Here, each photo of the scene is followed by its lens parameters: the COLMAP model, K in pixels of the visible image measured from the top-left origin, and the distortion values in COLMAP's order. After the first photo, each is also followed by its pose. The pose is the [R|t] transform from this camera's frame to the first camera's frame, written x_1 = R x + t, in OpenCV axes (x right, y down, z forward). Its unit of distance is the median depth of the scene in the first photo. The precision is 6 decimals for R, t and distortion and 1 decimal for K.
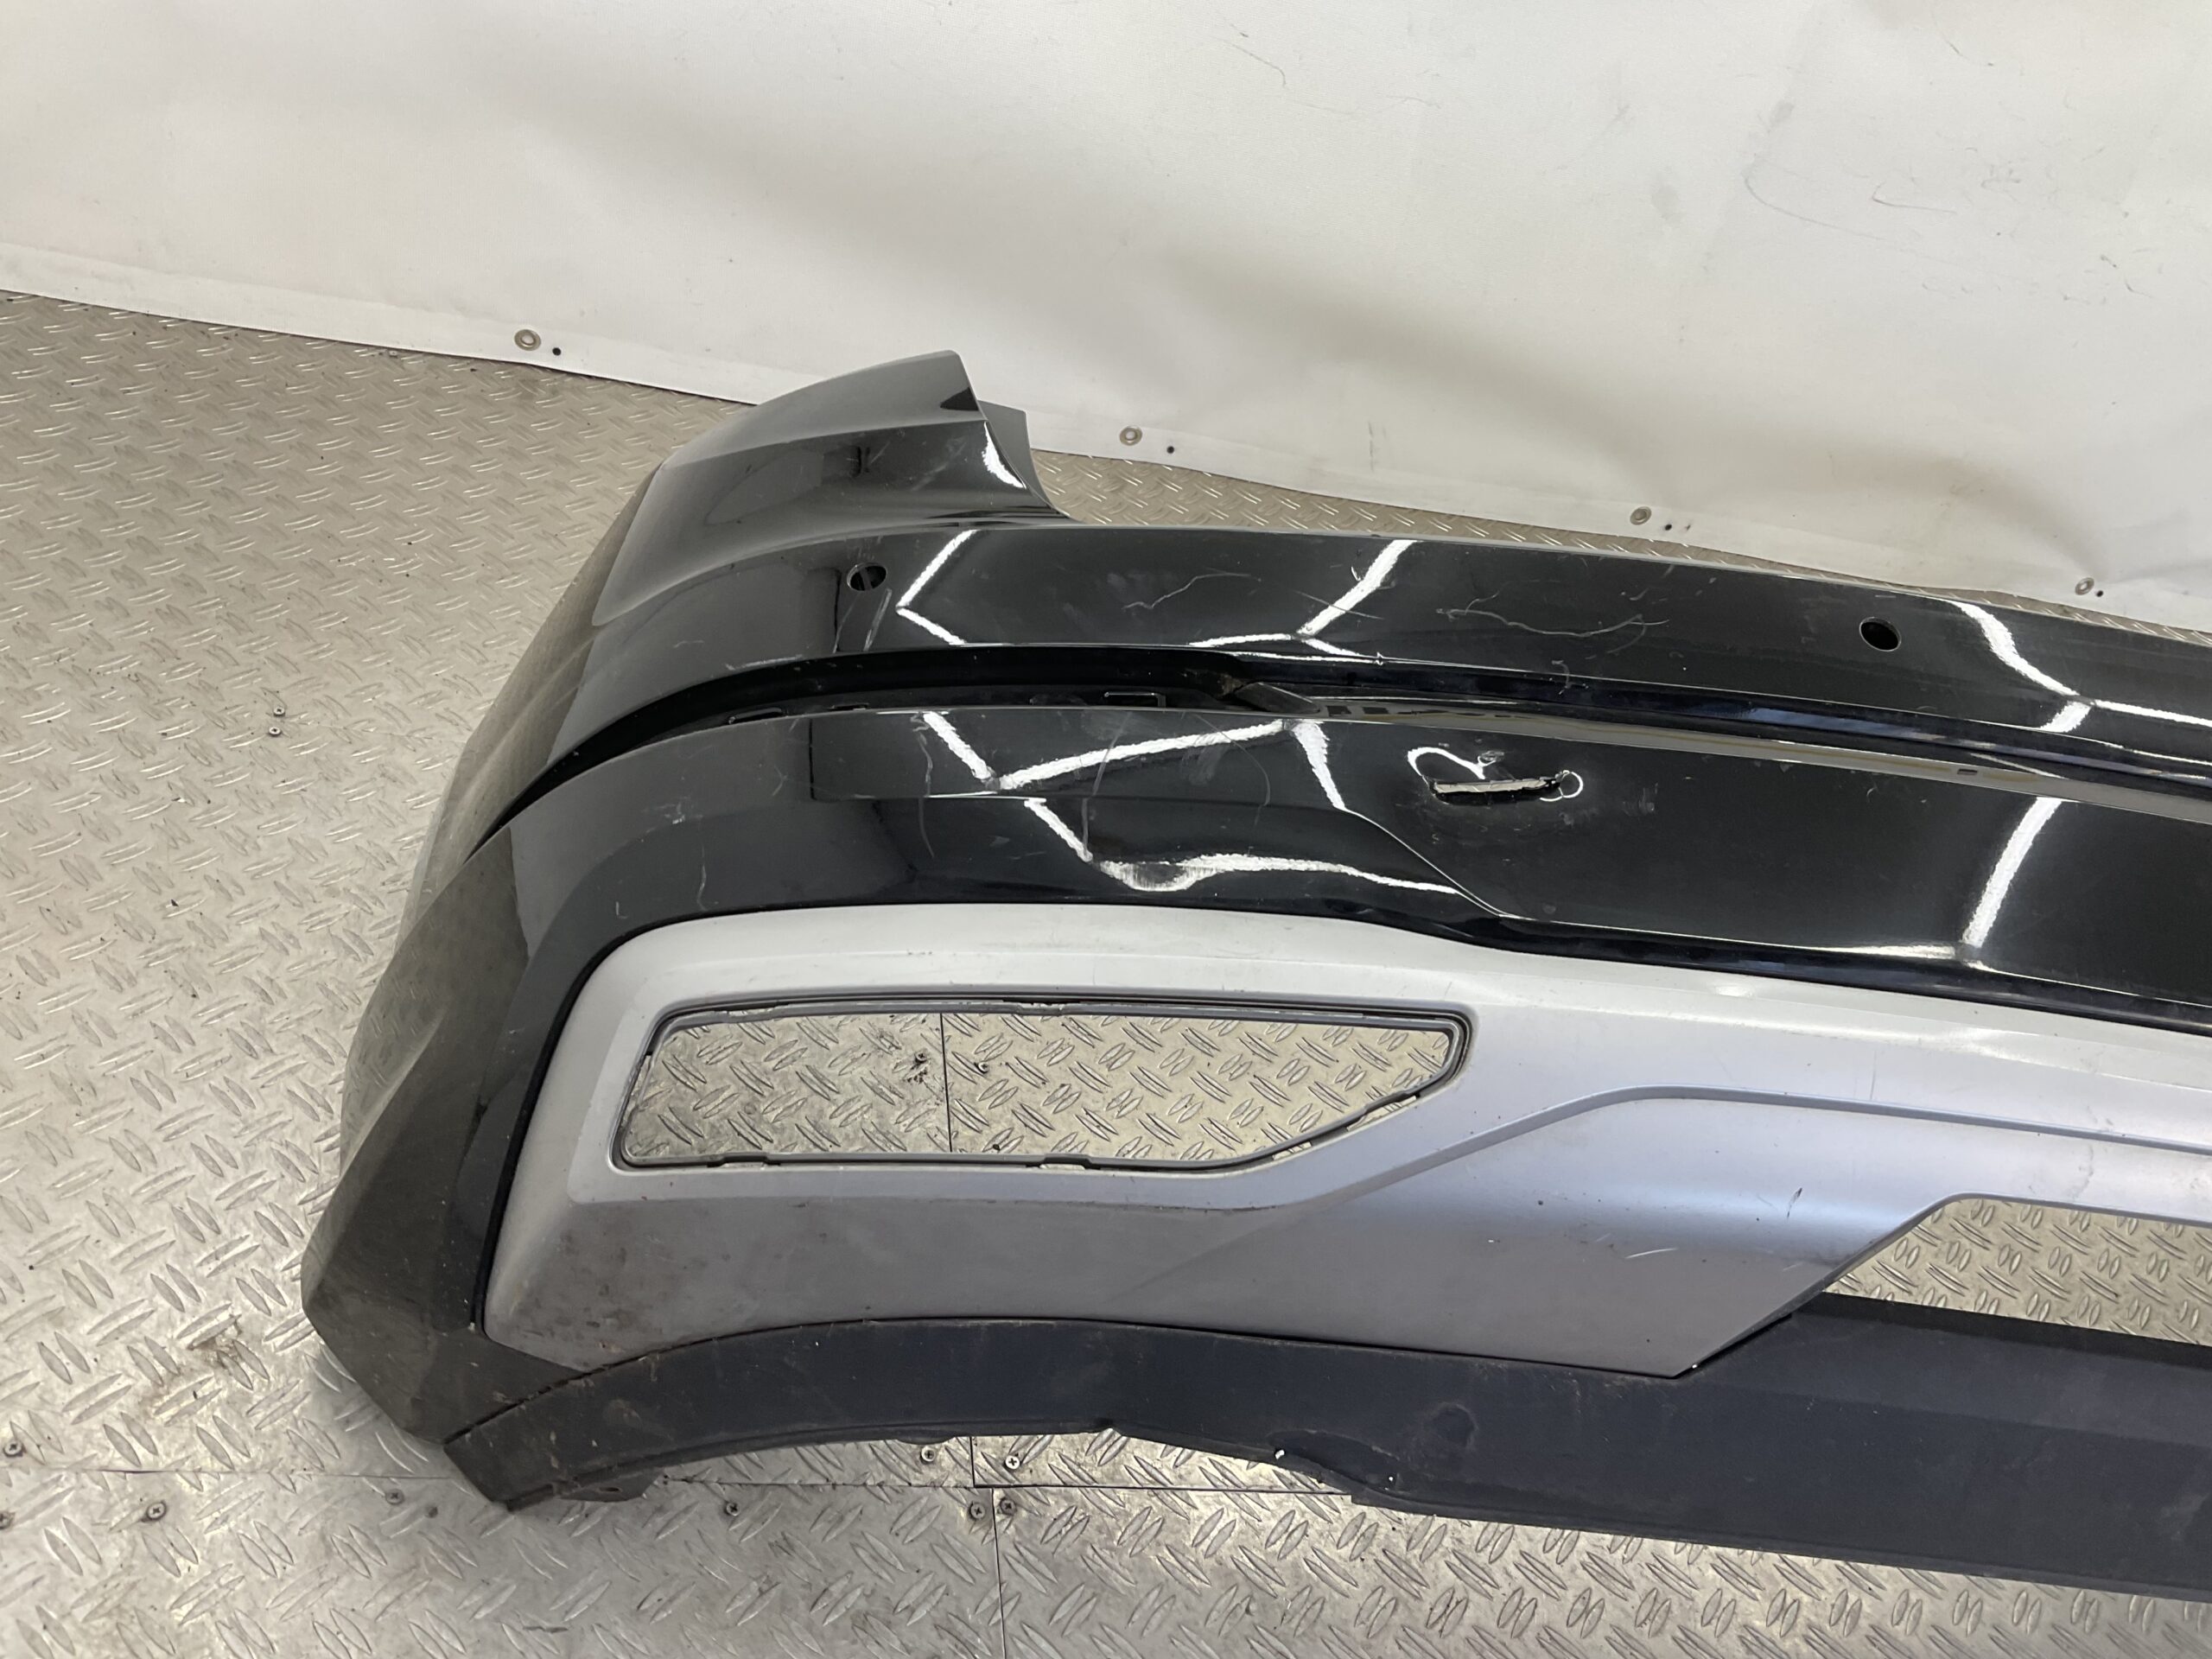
lens RADIAL K [[1800.6, 0, 1106.0], [0, 1800.6, 829.5], [0, 0, 1]] dist [0.152413, -0.350385]
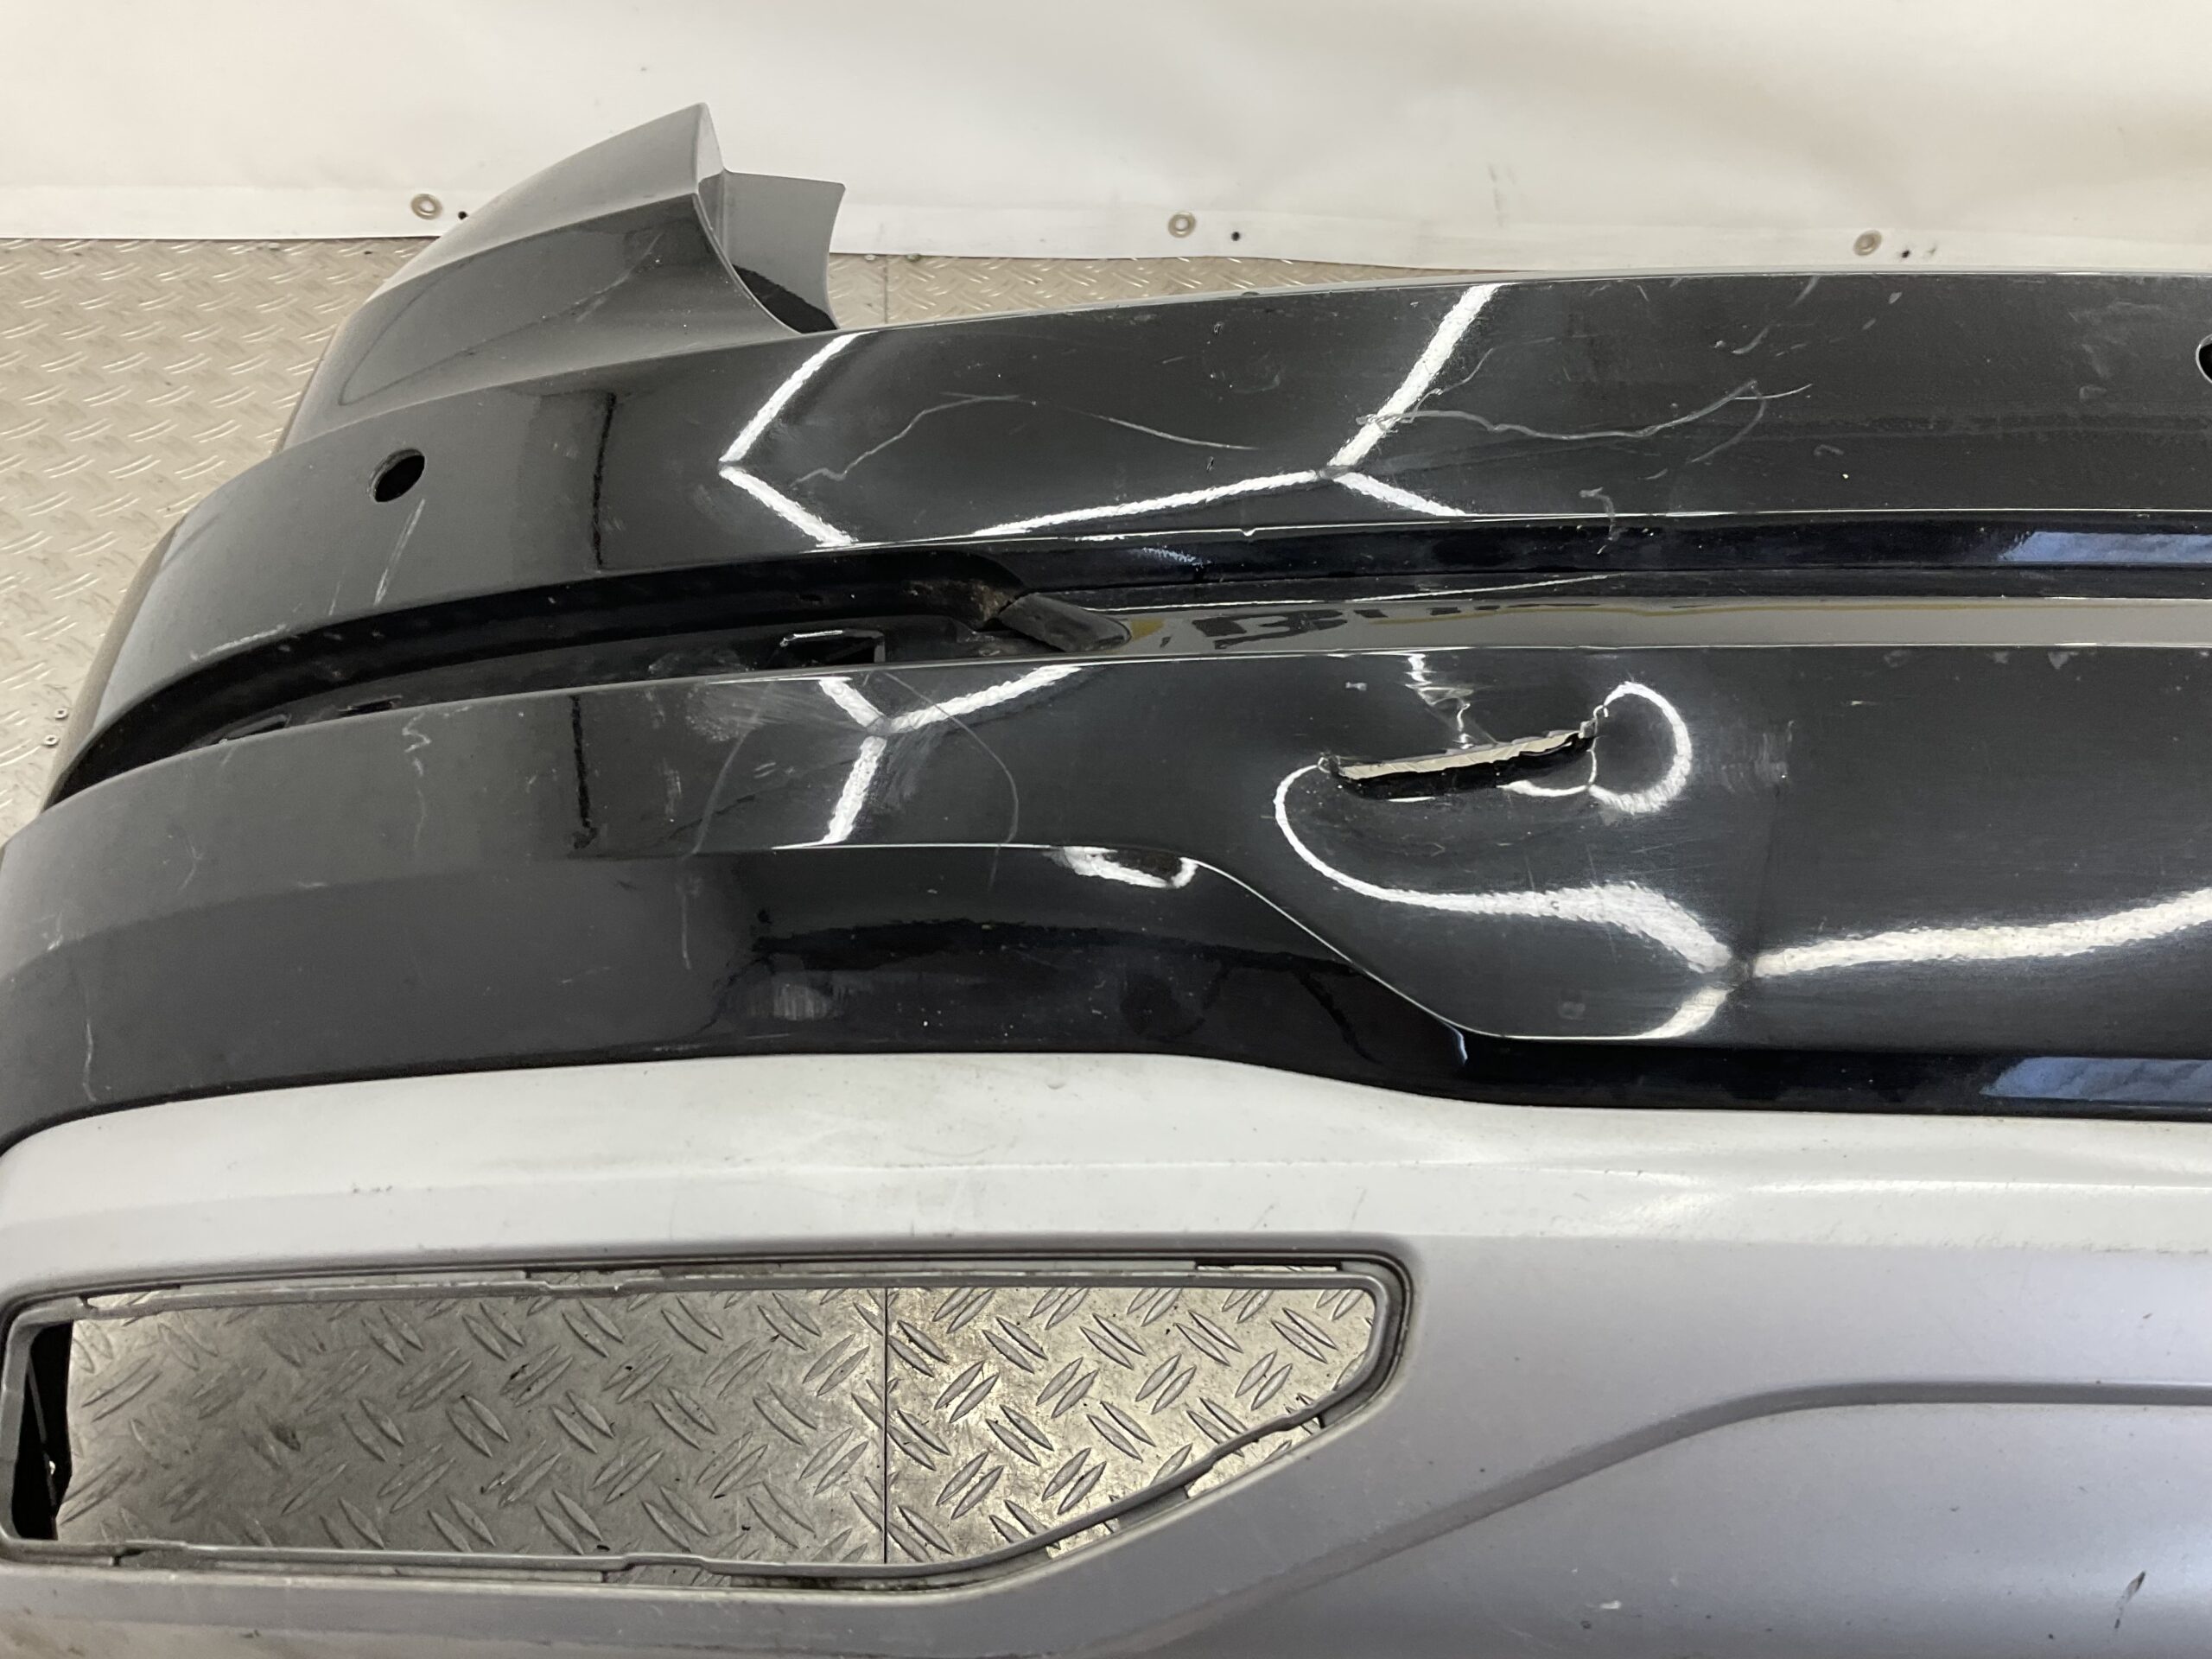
lens RADIAL K [[1909.4, 0, 1052.4], [0, 1909.4, 832.8], [0, 0, 1]] dist [0.122040, -0.256155]
pose [[0.985227, -0.091705, -0.144633, 0.092704], [0.102159, 0.992537, 0.066580, -0.026416], [0.137448, -0.080372, 0.987243, 0.234432]]
